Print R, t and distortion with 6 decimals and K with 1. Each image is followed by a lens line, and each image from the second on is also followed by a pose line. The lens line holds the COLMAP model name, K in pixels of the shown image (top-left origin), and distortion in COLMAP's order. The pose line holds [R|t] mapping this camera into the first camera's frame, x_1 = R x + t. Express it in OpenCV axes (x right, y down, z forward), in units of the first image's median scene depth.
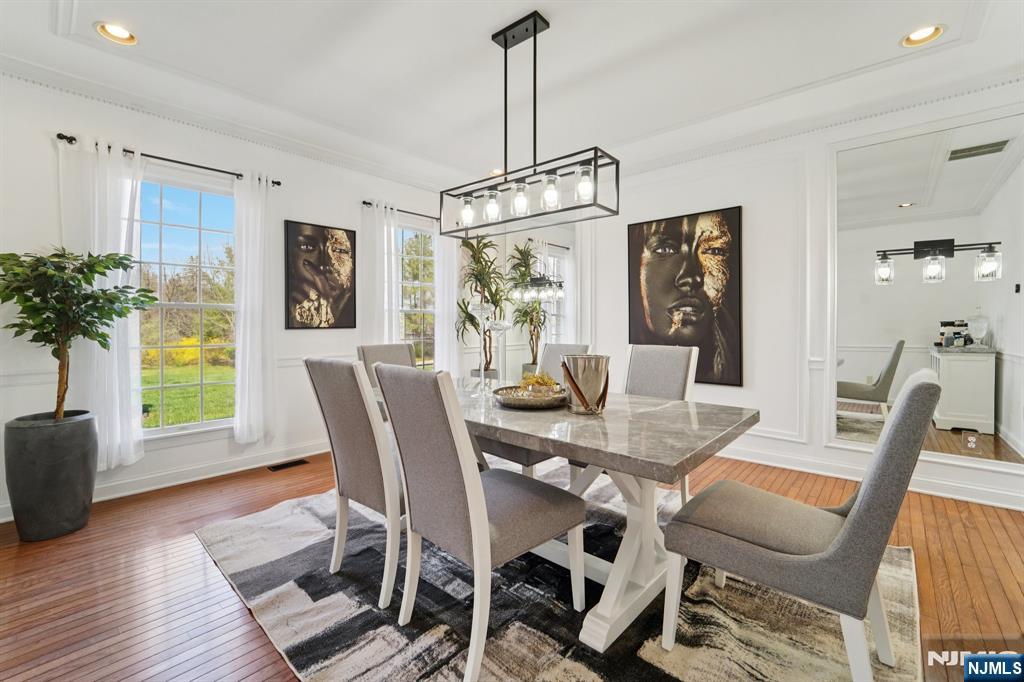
lens RADIAL K [[424.7, 0, 507.5], [0, 424.7, 325.6], [0, 0, 1]] dist [-0.020745, 0.000590]
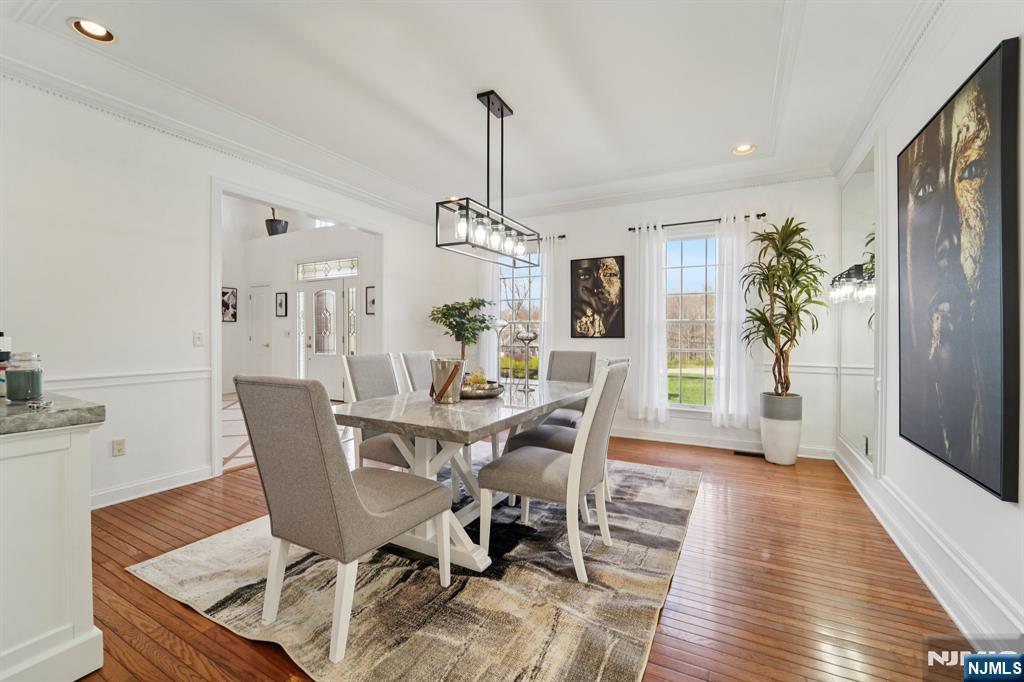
lens RADIAL K [[424.7, 0, 511.8], [0, 424.7, 333.8], [0, 0, 1]] dist [-0.020745, 0.000590]
pose [[0.252775, 0.005156, -0.967511, 0.750612], [-0.010597, 0.999941, 0.002560, -0.005620], [0.967467, 0.009606, 0.252814, 0.426278]]
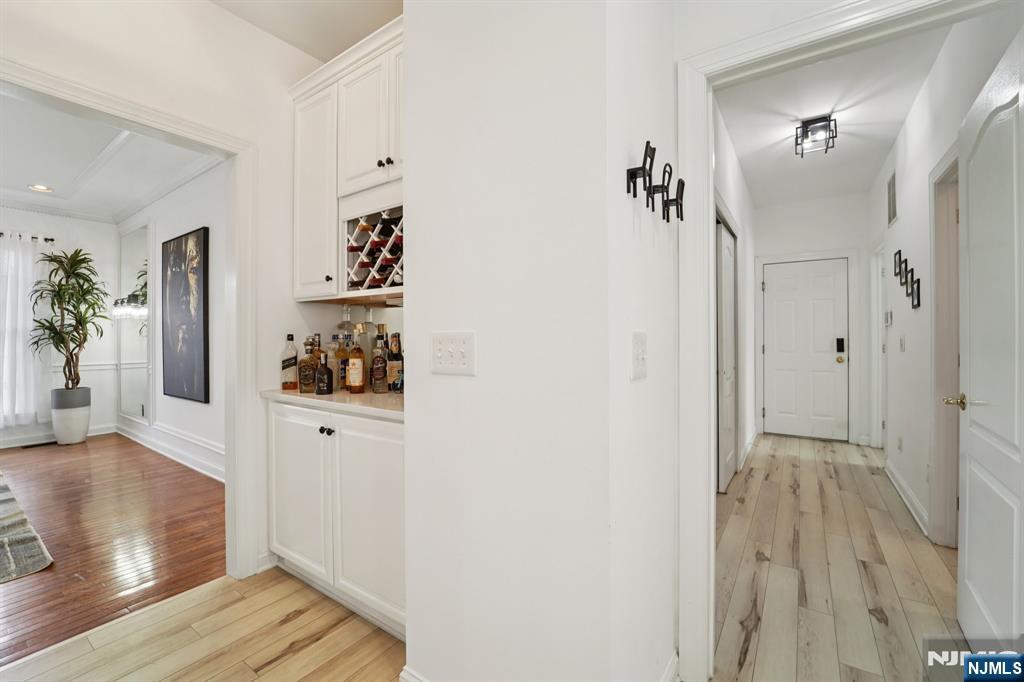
lens RADIAL K [[424.7, 0, 508.2], [0, 424.7, 338.6], [0, 0, 1]] dist [-0.020745, 0.000590]
pose [[0.990456, -0.002137, 0.137816, 1.062051], [0.003180, 0.999968, -0.007350, -0.001488], [-0.137796, 0.007718, 0.990431, -0.104493]]
